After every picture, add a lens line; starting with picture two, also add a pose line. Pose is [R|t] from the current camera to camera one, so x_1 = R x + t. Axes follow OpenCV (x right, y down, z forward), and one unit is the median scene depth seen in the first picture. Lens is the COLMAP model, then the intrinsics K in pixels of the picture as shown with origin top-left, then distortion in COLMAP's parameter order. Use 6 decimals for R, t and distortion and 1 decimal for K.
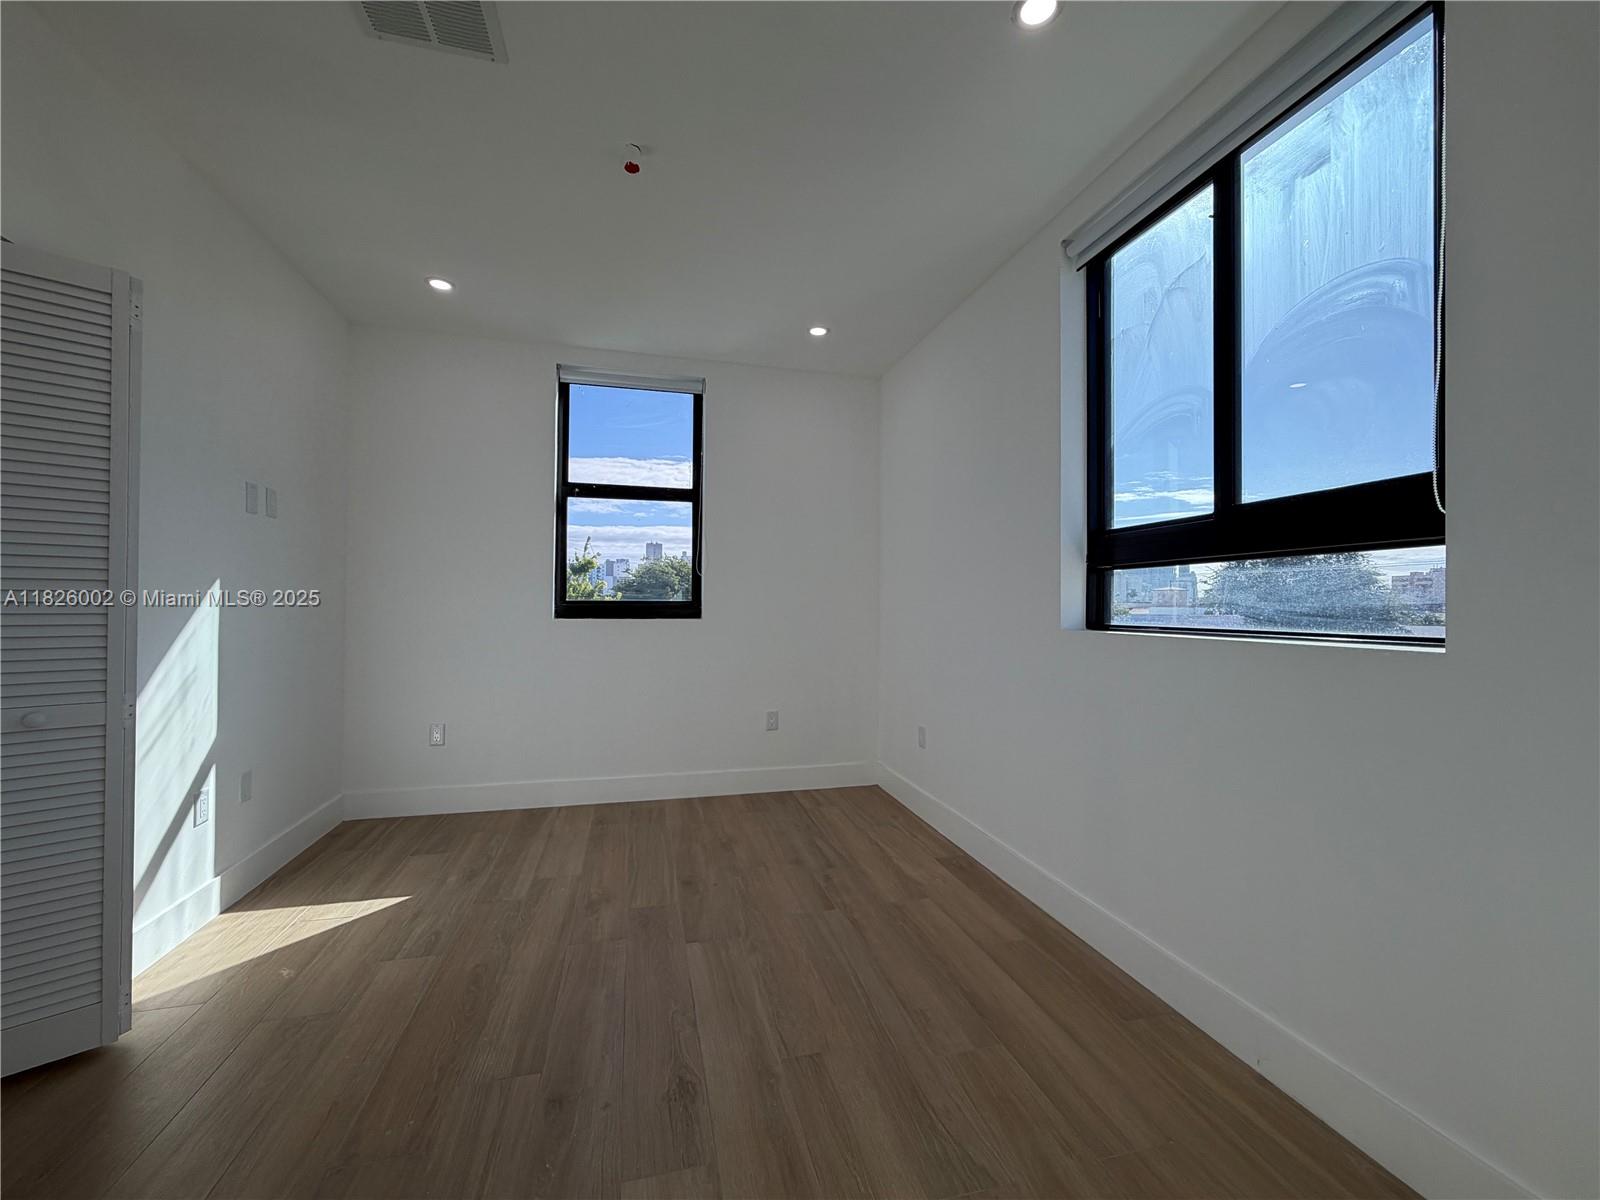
lens RADIAL K [[636.8, 0, 798.0], [0, 636.8, 601.1], [0, 0, 1]] dist [-0.002598, 0.000749]
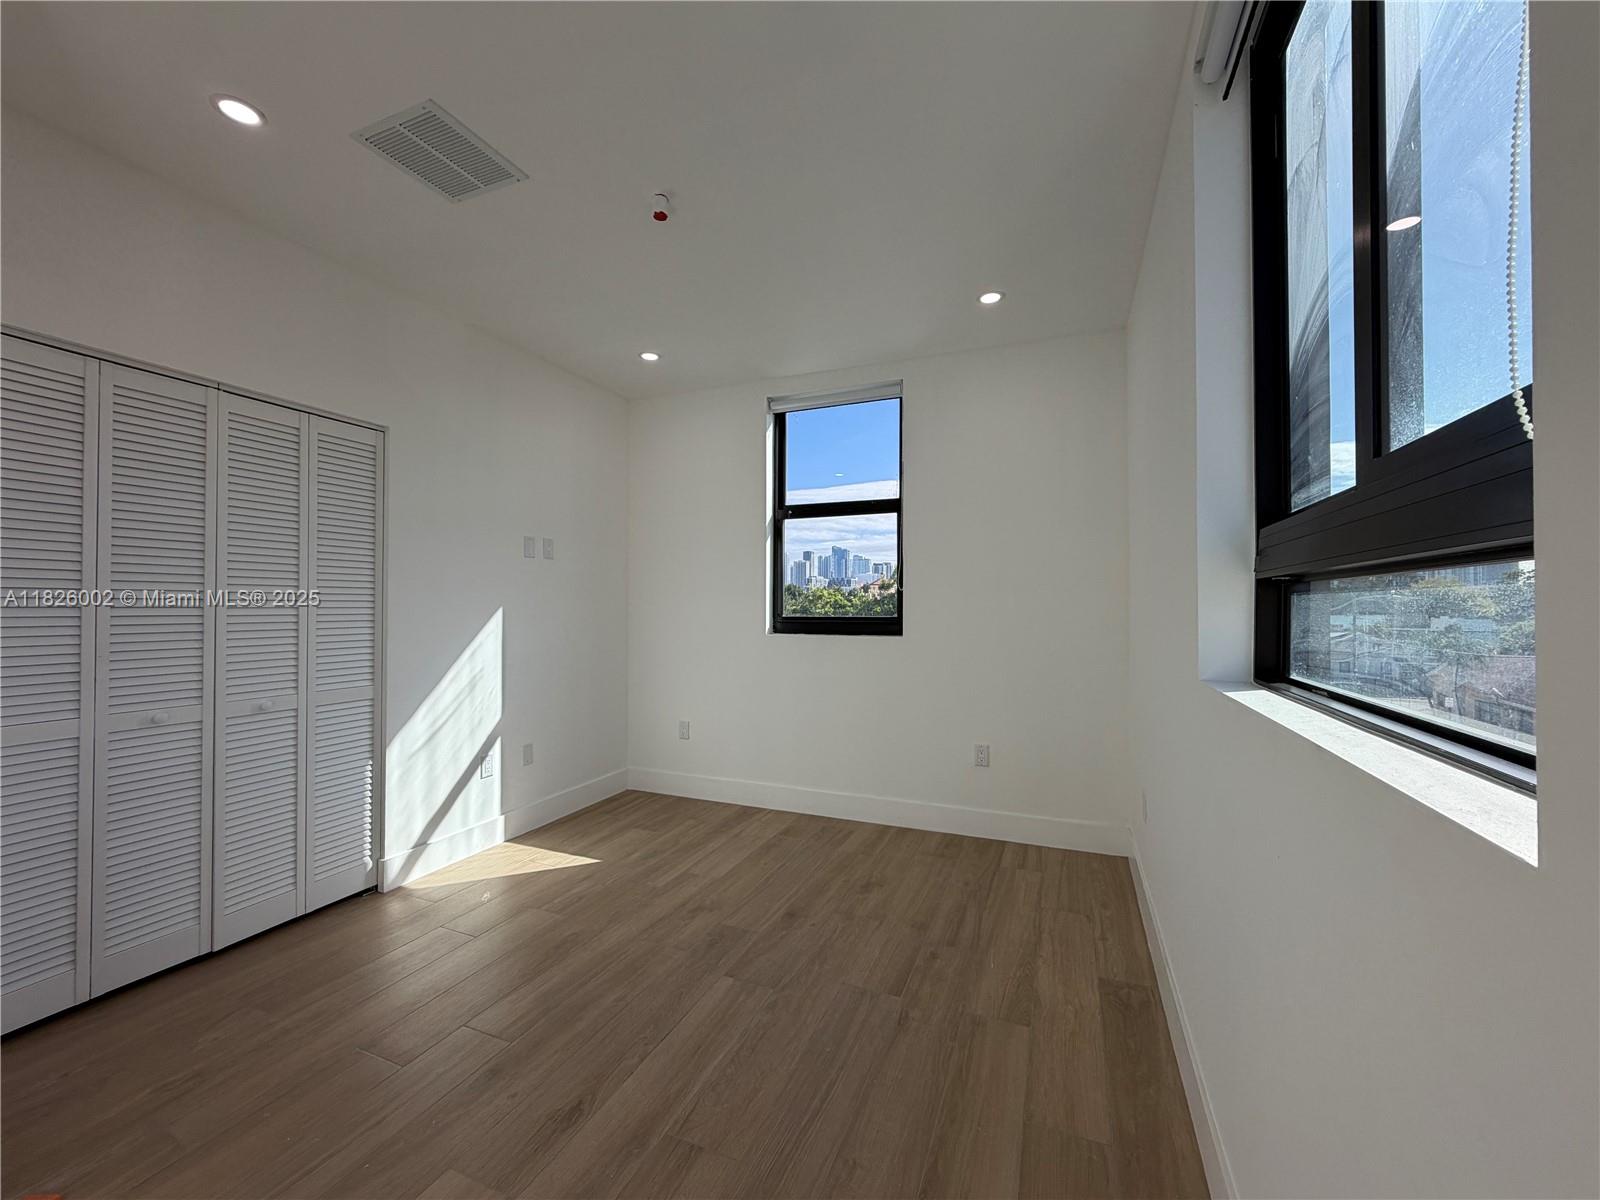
lens RADIAL K [[636.8, 0, 799.0], [0, 636.8, 603.8], [0, 0, 1]] dist [-0.002598, 0.000749]
pose [[0.796895, -0.006765, -0.604080, 0.464690], [0.008507, 0.999964, 0.000025, -0.034923], [0.604058, -0.005159, 0.796924, 0.255067]]
